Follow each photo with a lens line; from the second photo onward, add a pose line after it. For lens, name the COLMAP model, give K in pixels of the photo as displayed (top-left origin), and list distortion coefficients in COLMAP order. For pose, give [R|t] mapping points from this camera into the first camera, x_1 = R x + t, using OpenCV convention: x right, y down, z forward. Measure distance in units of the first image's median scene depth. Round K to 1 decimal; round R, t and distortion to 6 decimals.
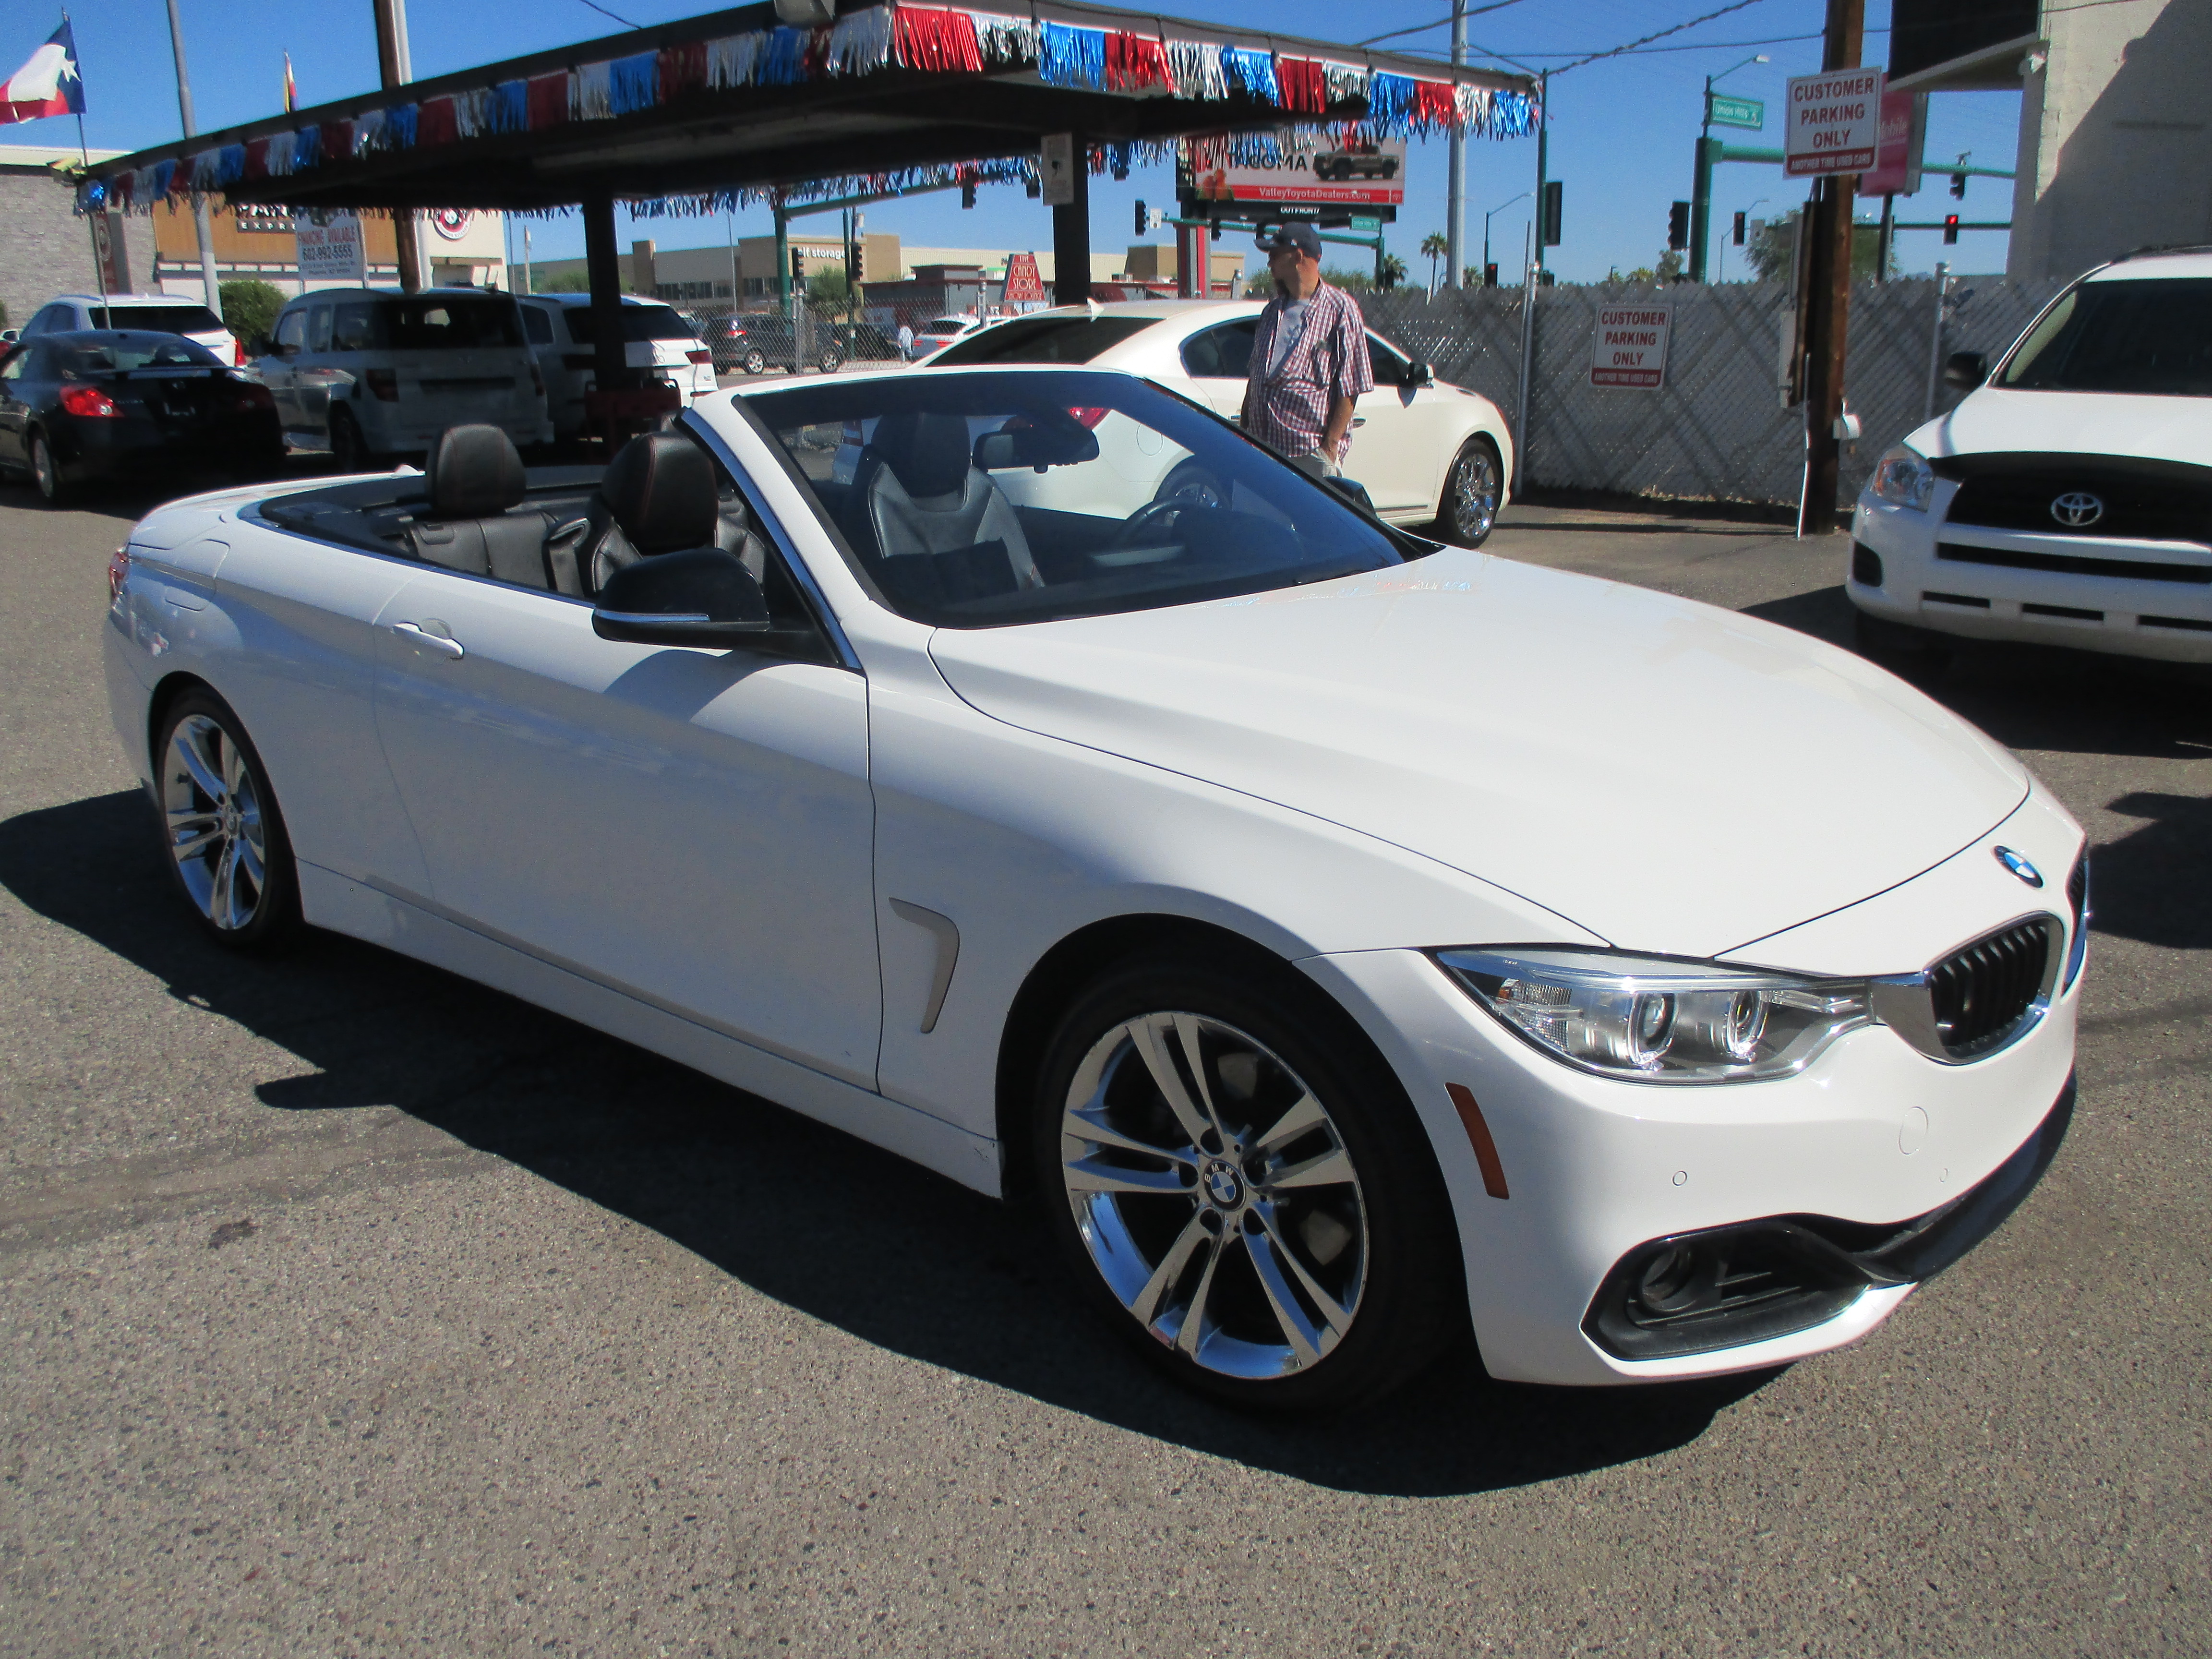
lens RADIAL K [[1840.9, 0, 1113.8], [0, 1840.9, 827.0], [0, 0, 1]] dist [-0.042967, 0.009725]
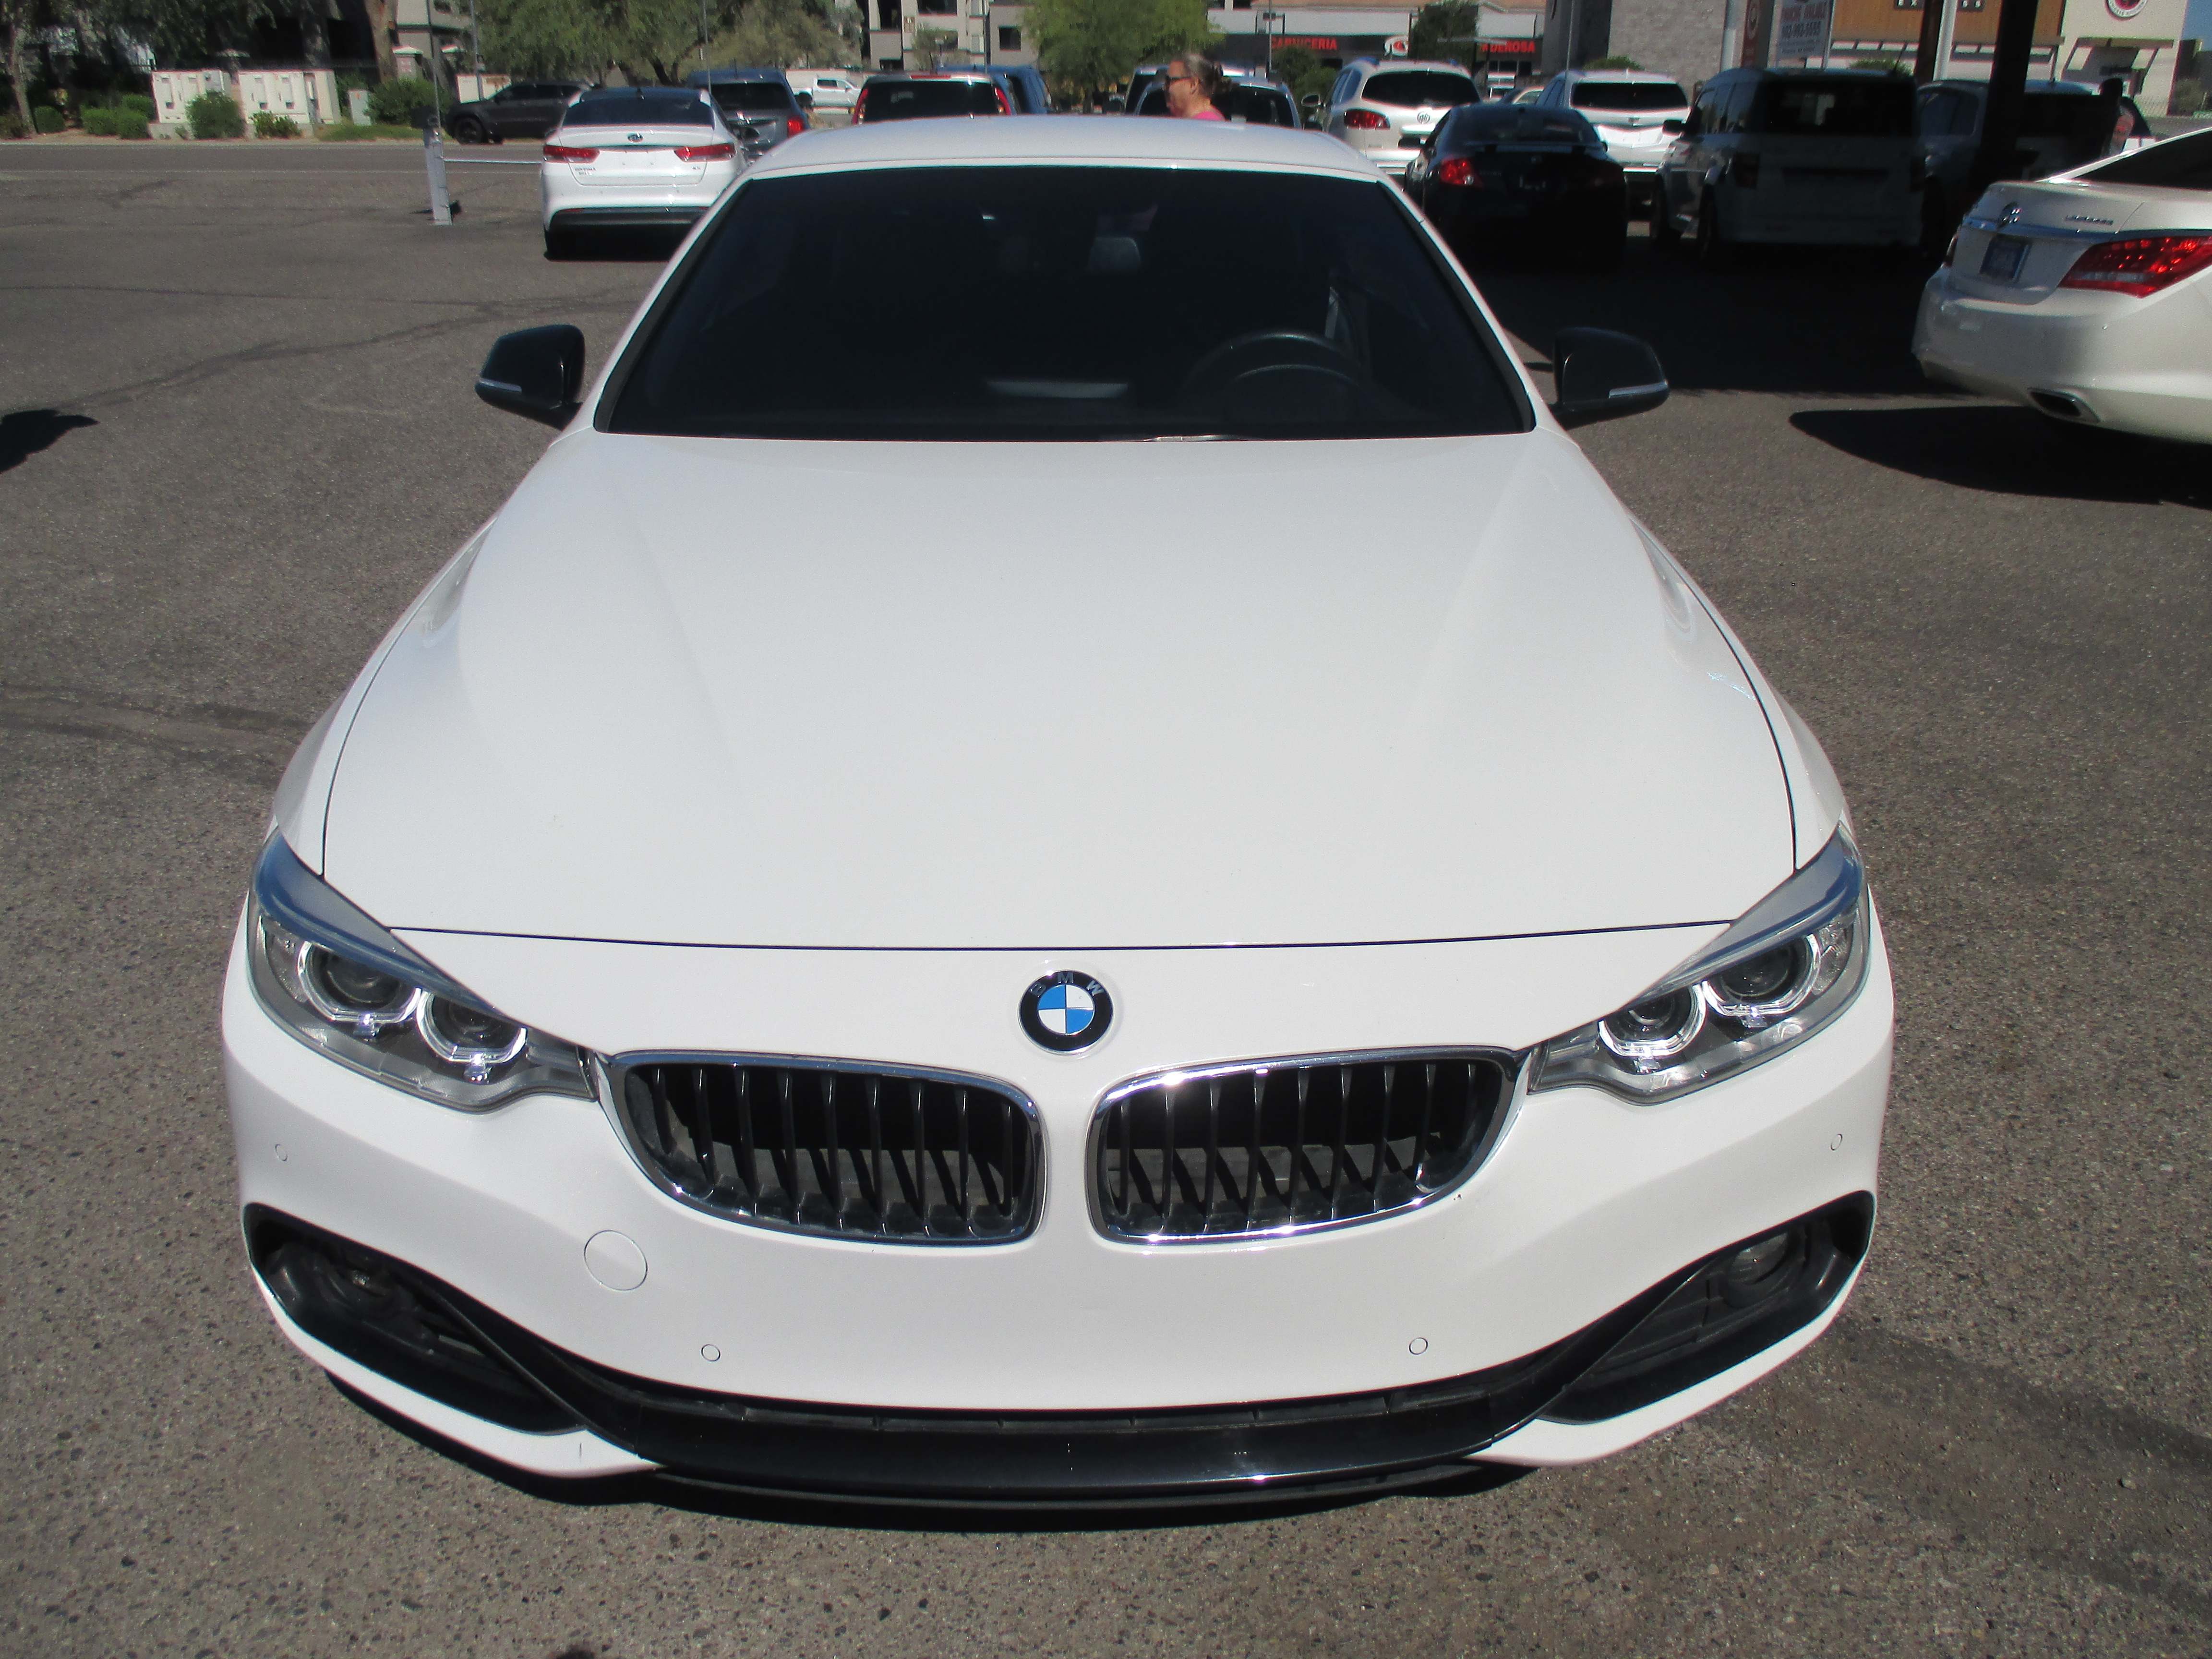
lens RADIAL K [[1842.4, 0, 1114.6], [0, 1842.4, 827.3], [0, 0, 1]] dist [-0.045178, 0.016262]
pose [[0.671380, 0.284629, -0.684277, 0.764620], [-0.209476, 0.958541, 0.193183, -0.136916], [0.710893, 0.013640, 0.703168, 0.466125]]
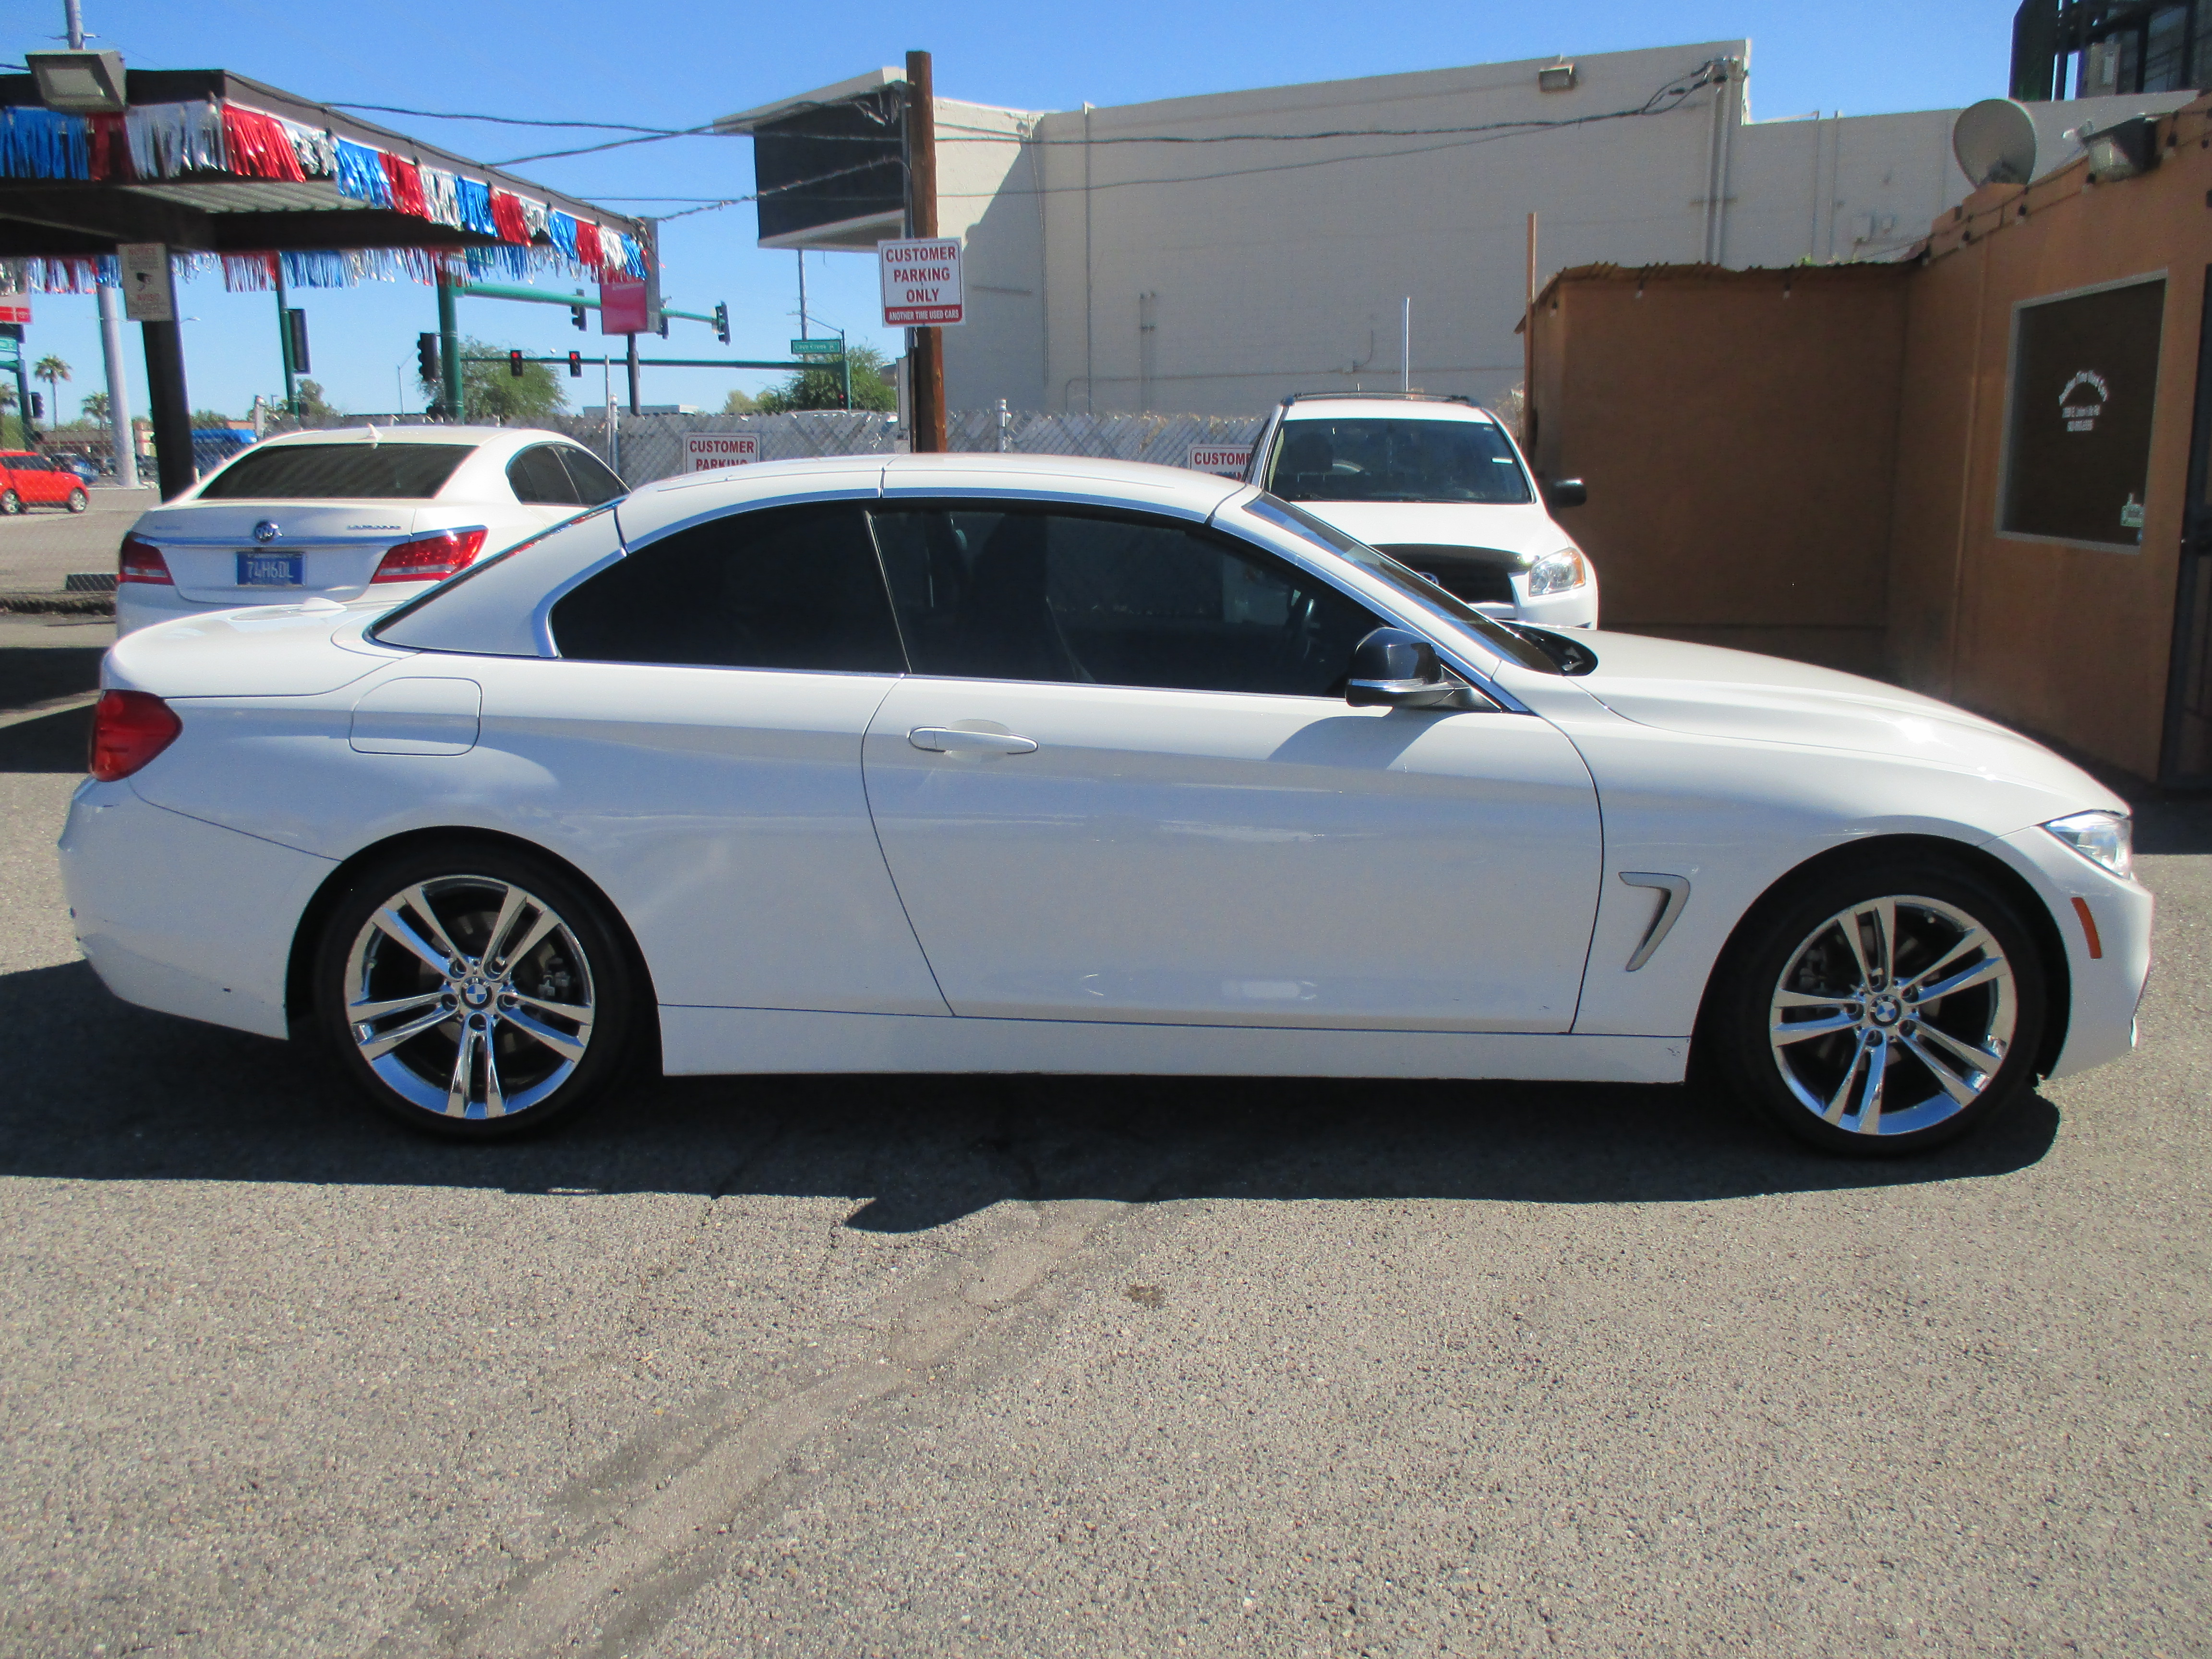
lens RADIAL K [[1830.5, 0, 1110.1], [0, 1830.5, 833.8], [0, 0, 1]] dist [-0.028721, -0.005135]
pose [[0.771994, -0.122406, 0.623733, -1.103925], [0.161121, 0.986918, -0.005739, -0.036600], [-0.614871, 0.104927, 0.781617, 0.160908]]
